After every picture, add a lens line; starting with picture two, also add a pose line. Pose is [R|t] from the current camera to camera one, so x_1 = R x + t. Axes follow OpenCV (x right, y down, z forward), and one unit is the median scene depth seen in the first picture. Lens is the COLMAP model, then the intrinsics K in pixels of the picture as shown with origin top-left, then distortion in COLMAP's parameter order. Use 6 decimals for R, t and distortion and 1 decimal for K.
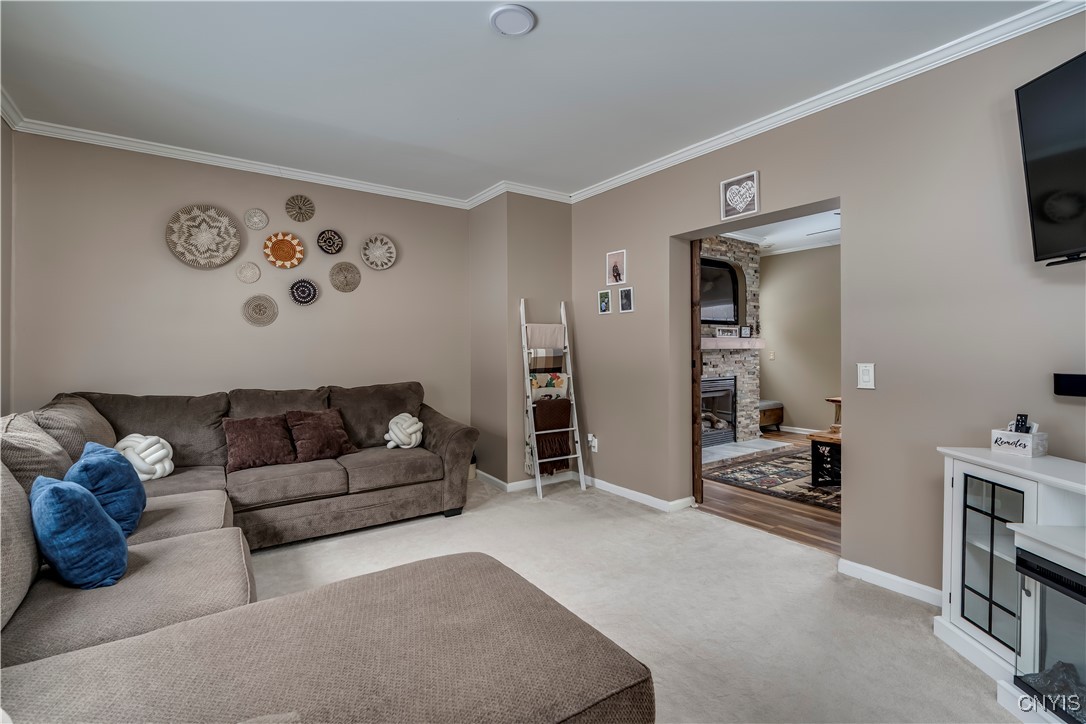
lens RADIAL K [[496.0, 0, 540.1], [0, 496.0, 342.3], [0, 0, 1]] dist [-0.010220, 0.002901]
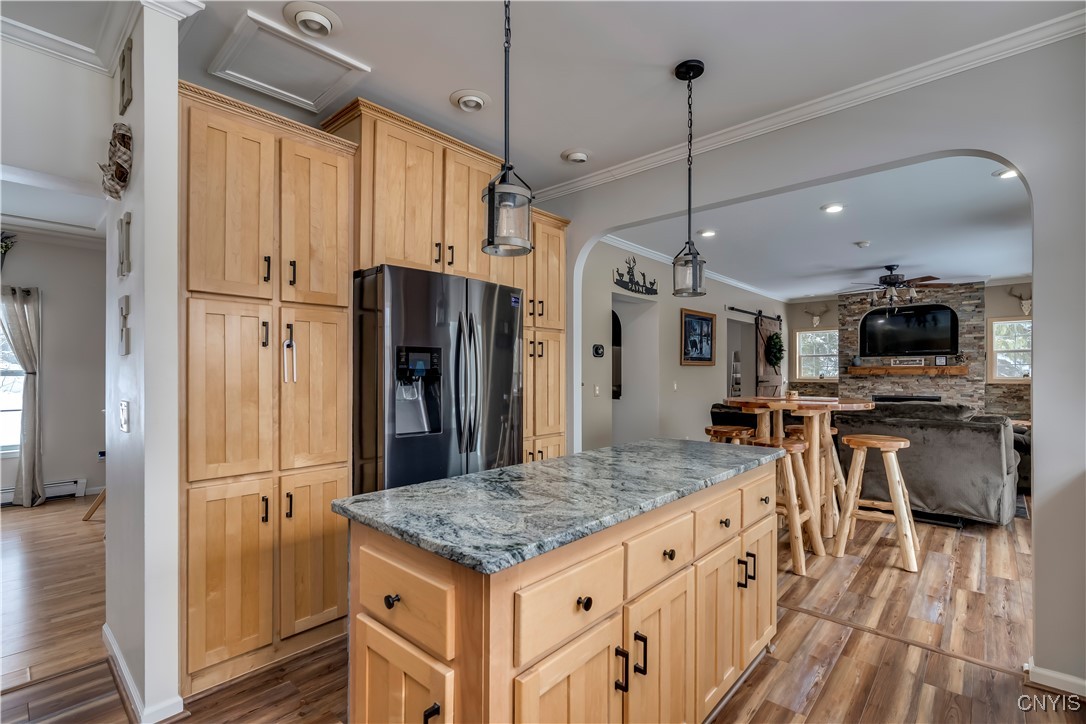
lens RADIAL K [[496.0, 0, 548.0], [0, 496.0, 370.2], [0, 0, 1]] dist [-0.010220, 0.002901]
pose [[0.223349, -0.002290, -0.974736, 2.149144], [0.009493, 0.999955, -0.000174, -0.012098], [0.974692, -0.009215, 0.223360, -0.340853]]
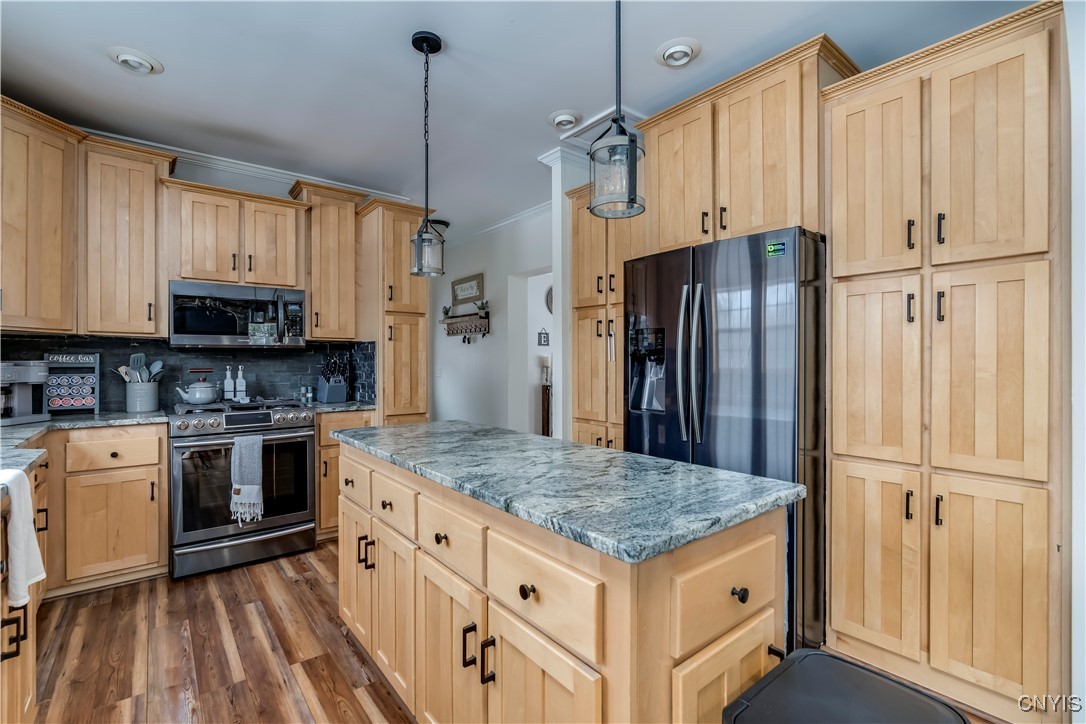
lens RADIAL K [[496.0, 0, 541.3], [0, 496.0, 363.9], [0, 0, 1]] dist [-0.010220, 0.002901]
pose [[-0.998521, 0.007173, -0.053891, 1.694616], [0.007298, 0.999971, -0.002126, 0.002403], [0.053874, -0.002516, -0.998545, 0.270168]]
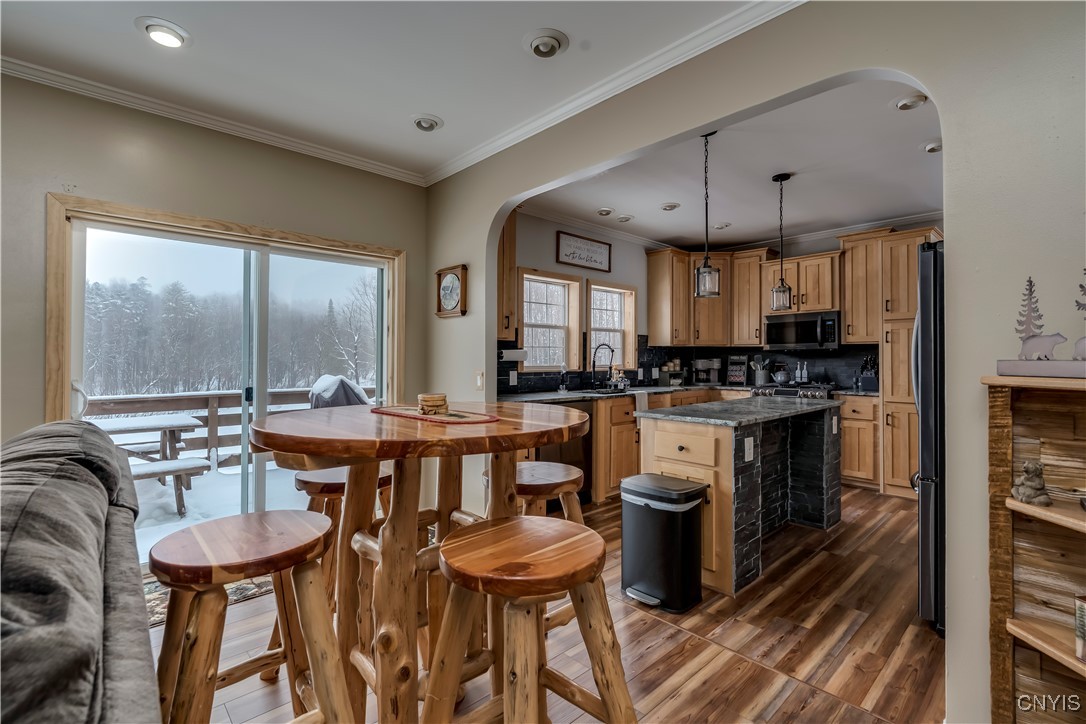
lens RADIAL K [[496.0, 0, 542.4], [0, 496.0, 358.3], [0, 0, 1]] dist [-0.010220, 0.002901]
pose [[-0.137058, 0.005702, 0.990547, 0.898244], [-0.006734, 0.999955, -0.006688, 0.004201], [-0.990540, -0.007587, -0.137014, 0.305035]]
